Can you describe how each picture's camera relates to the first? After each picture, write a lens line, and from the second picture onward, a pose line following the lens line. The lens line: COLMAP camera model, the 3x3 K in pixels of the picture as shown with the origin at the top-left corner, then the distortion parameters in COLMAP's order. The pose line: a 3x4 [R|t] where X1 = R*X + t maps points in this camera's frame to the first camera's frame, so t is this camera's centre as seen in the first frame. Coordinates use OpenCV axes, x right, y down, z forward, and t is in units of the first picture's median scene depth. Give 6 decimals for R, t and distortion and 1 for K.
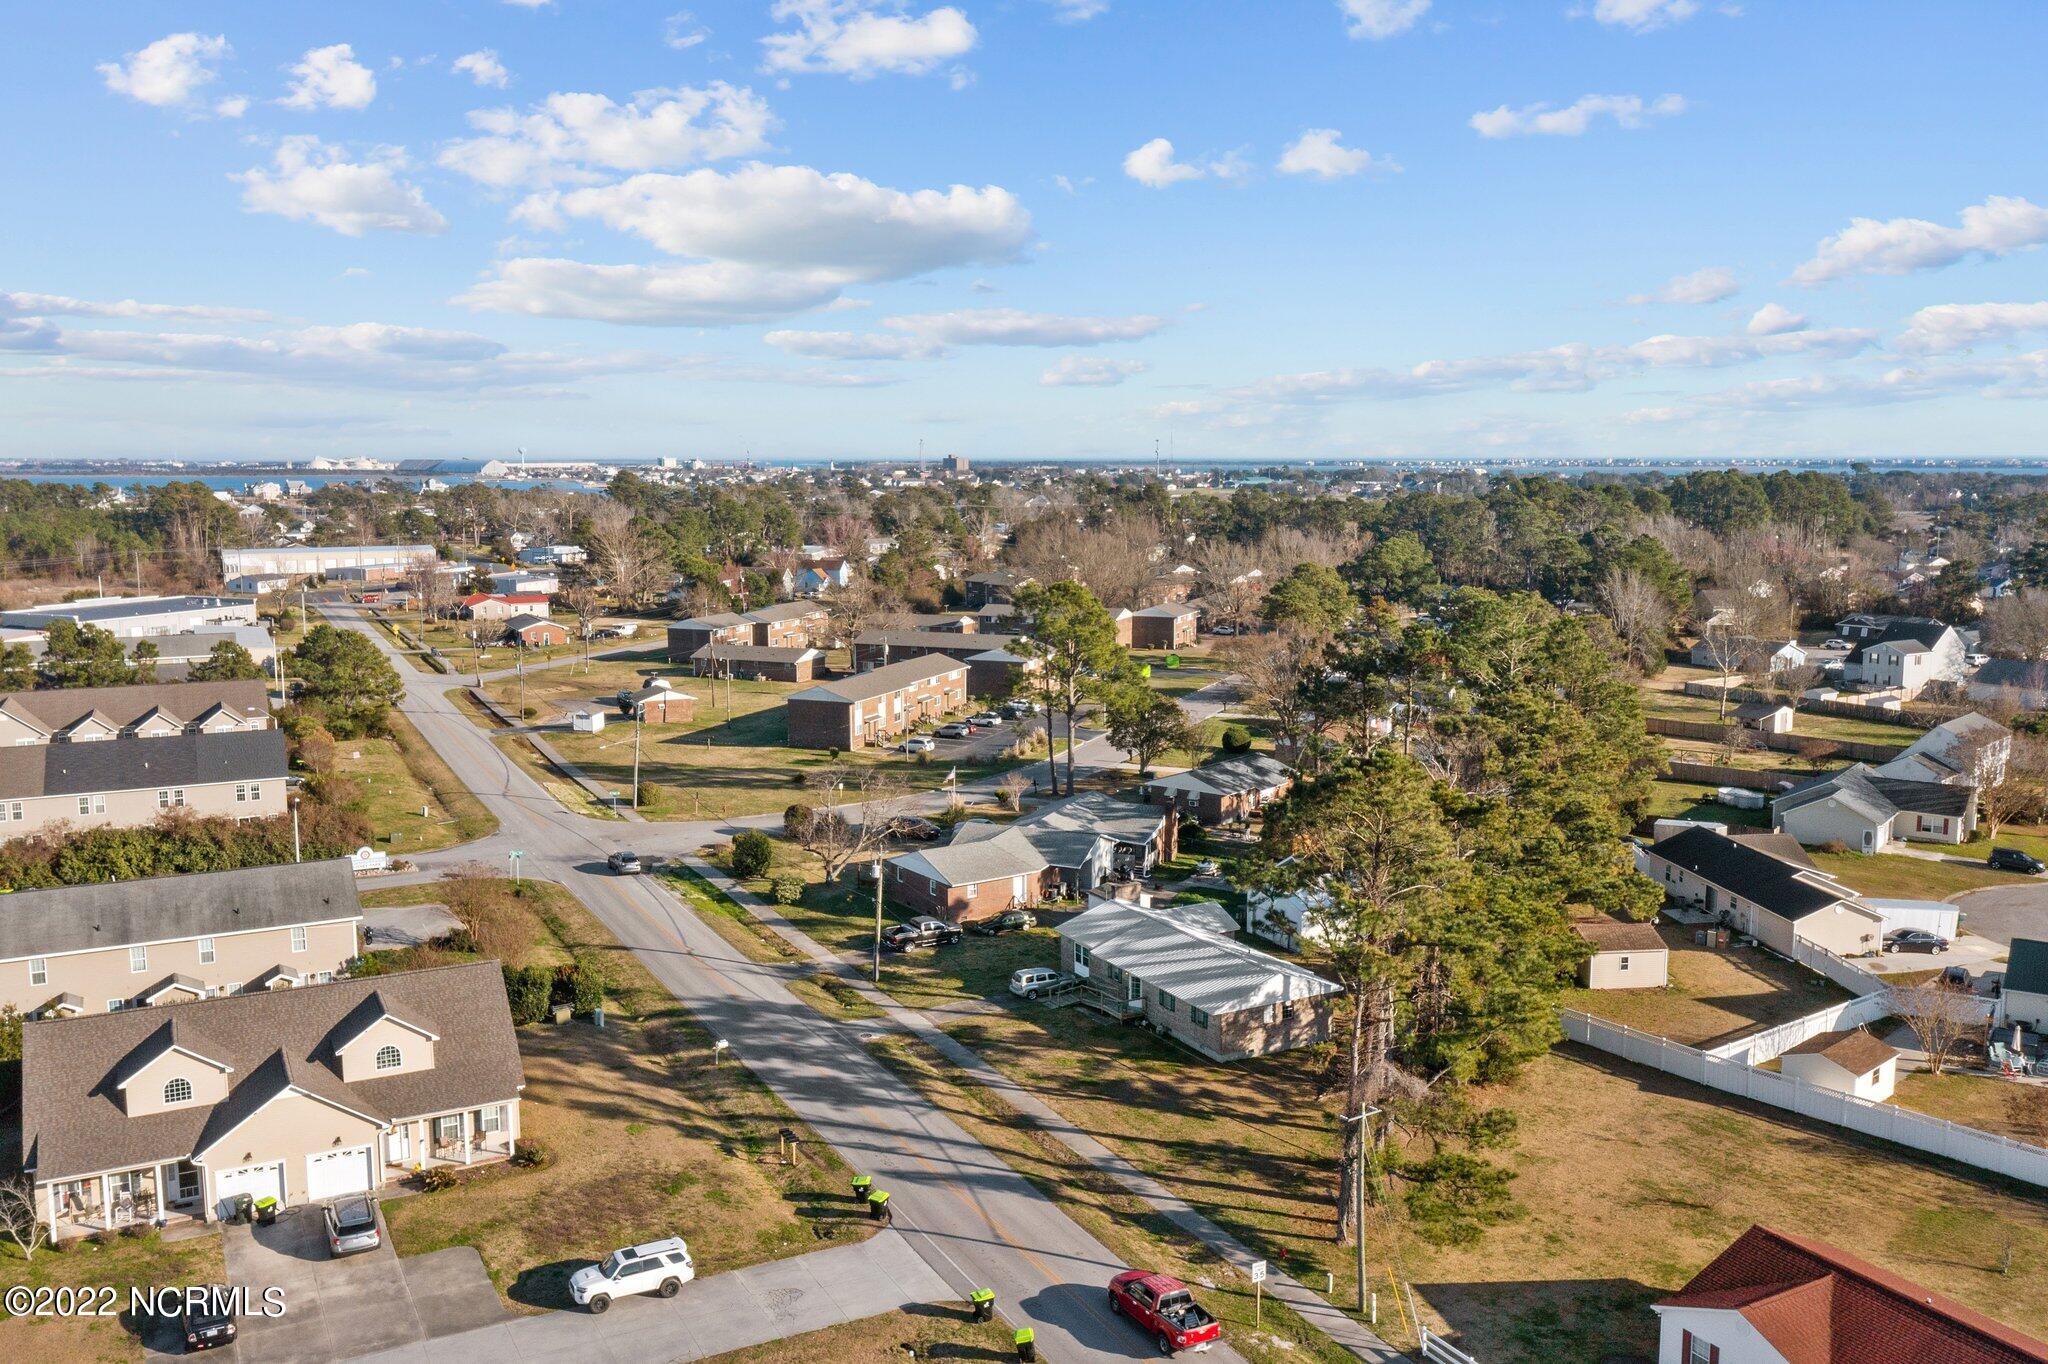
lens RADIAL K [[1629.5, 0, 1024.0], [0, 1629.5, 682.0], [0, 0, 1]] dist [-0.002689, 0.002185]
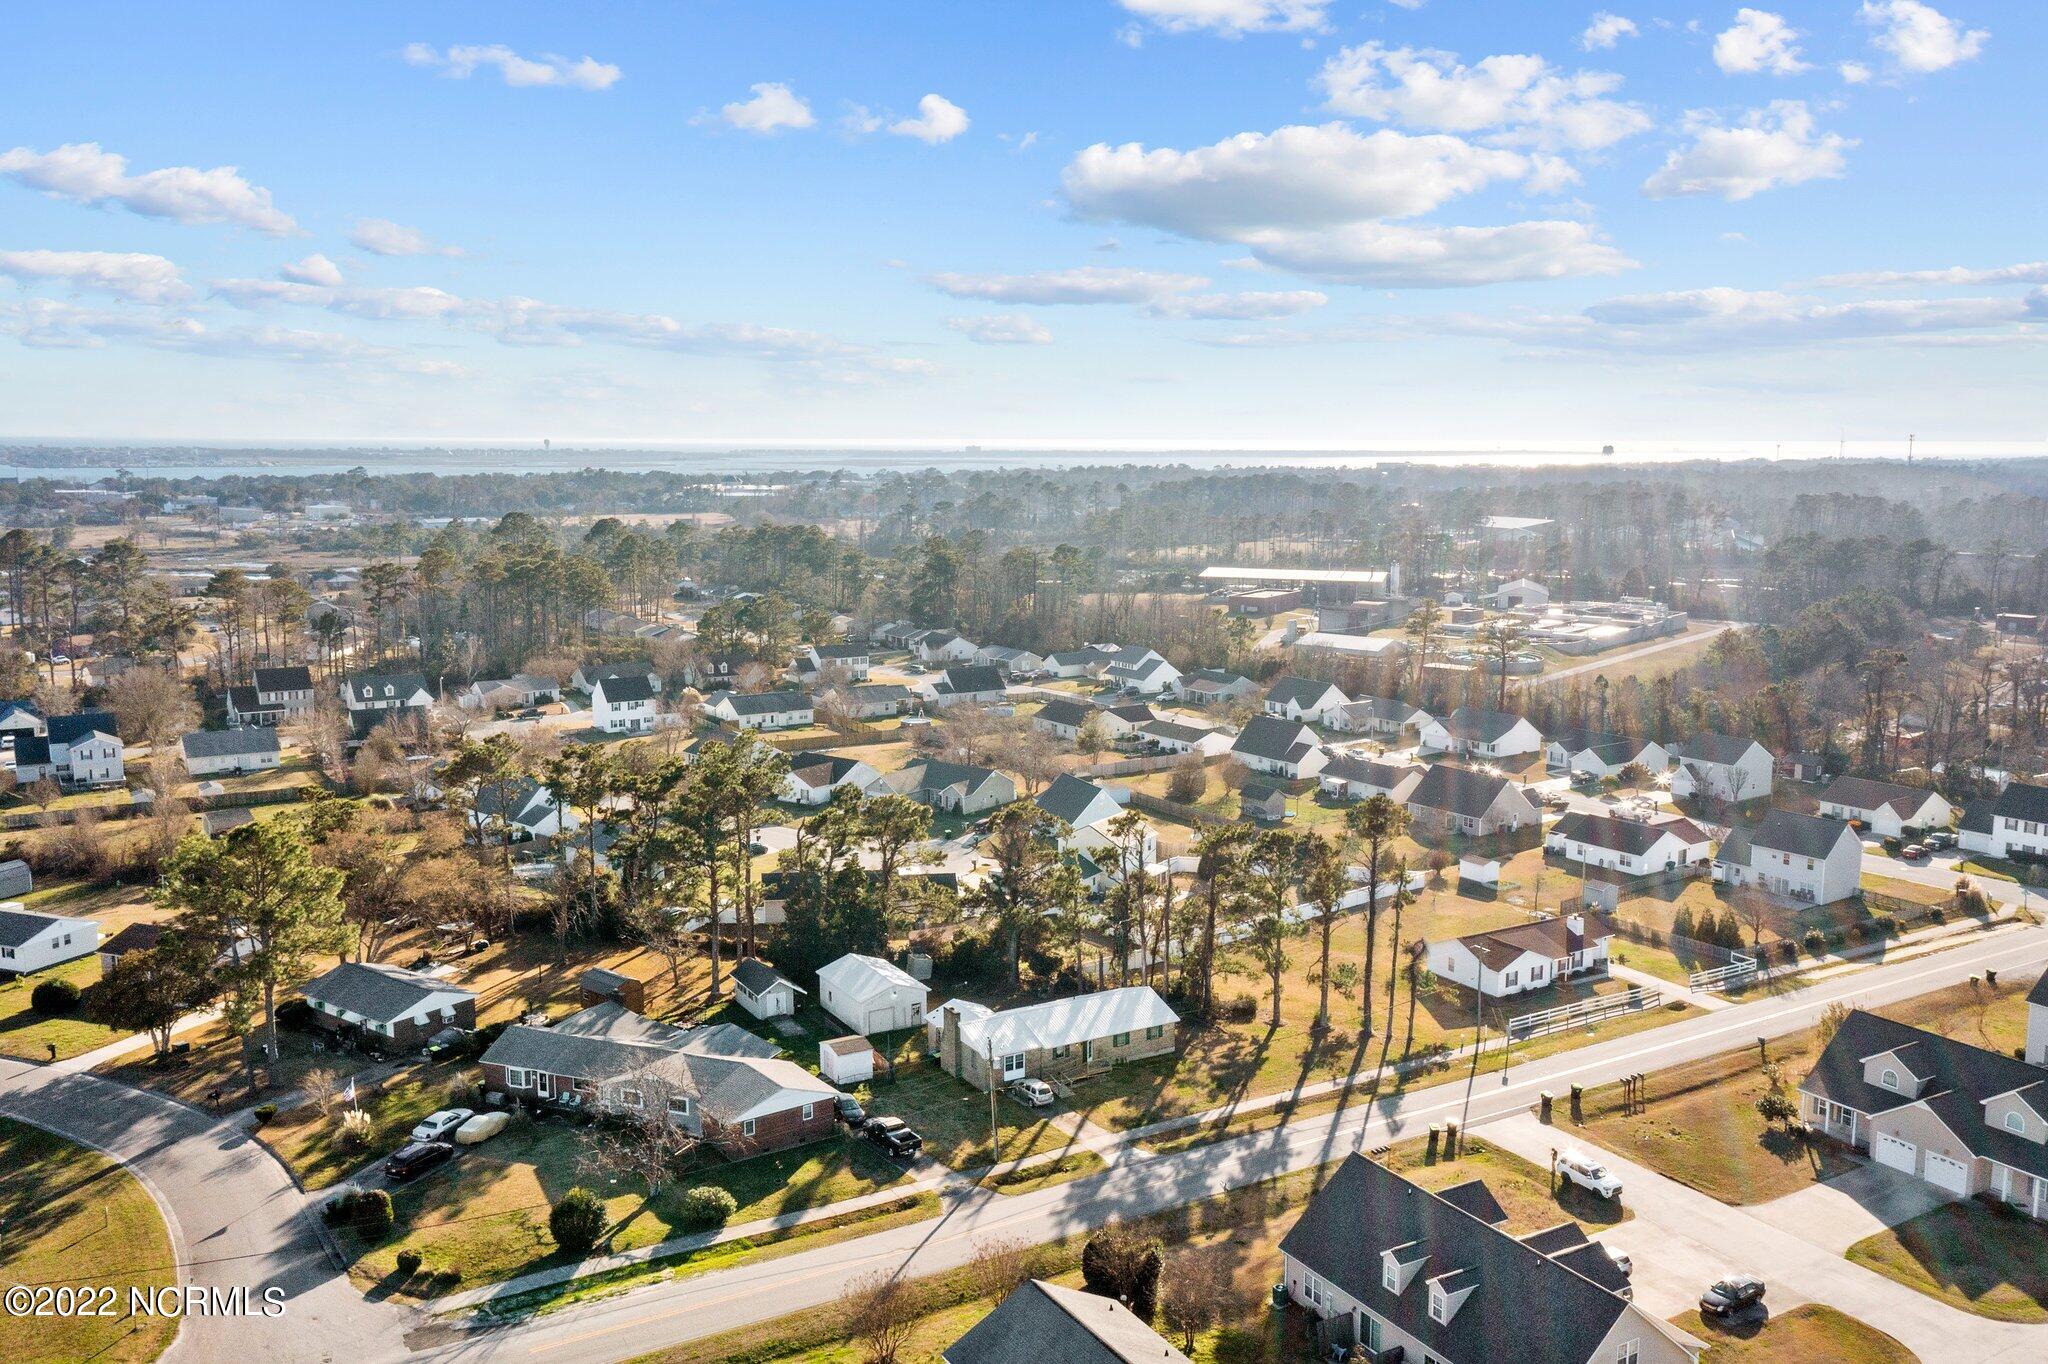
lens RADIAL K [[1655.8, 0, 1024.0], [0, 1655.8, 682.0], [0, 0, 1]] dist [0.000409, 0.003943]
pose [[-0.046827, -0.135251, 0.989704, -1.338308], [0.124740, 0.982244, 0.140134, -0.334255], [-0.991084, 0.130018, -0.029124, 1.126416]]
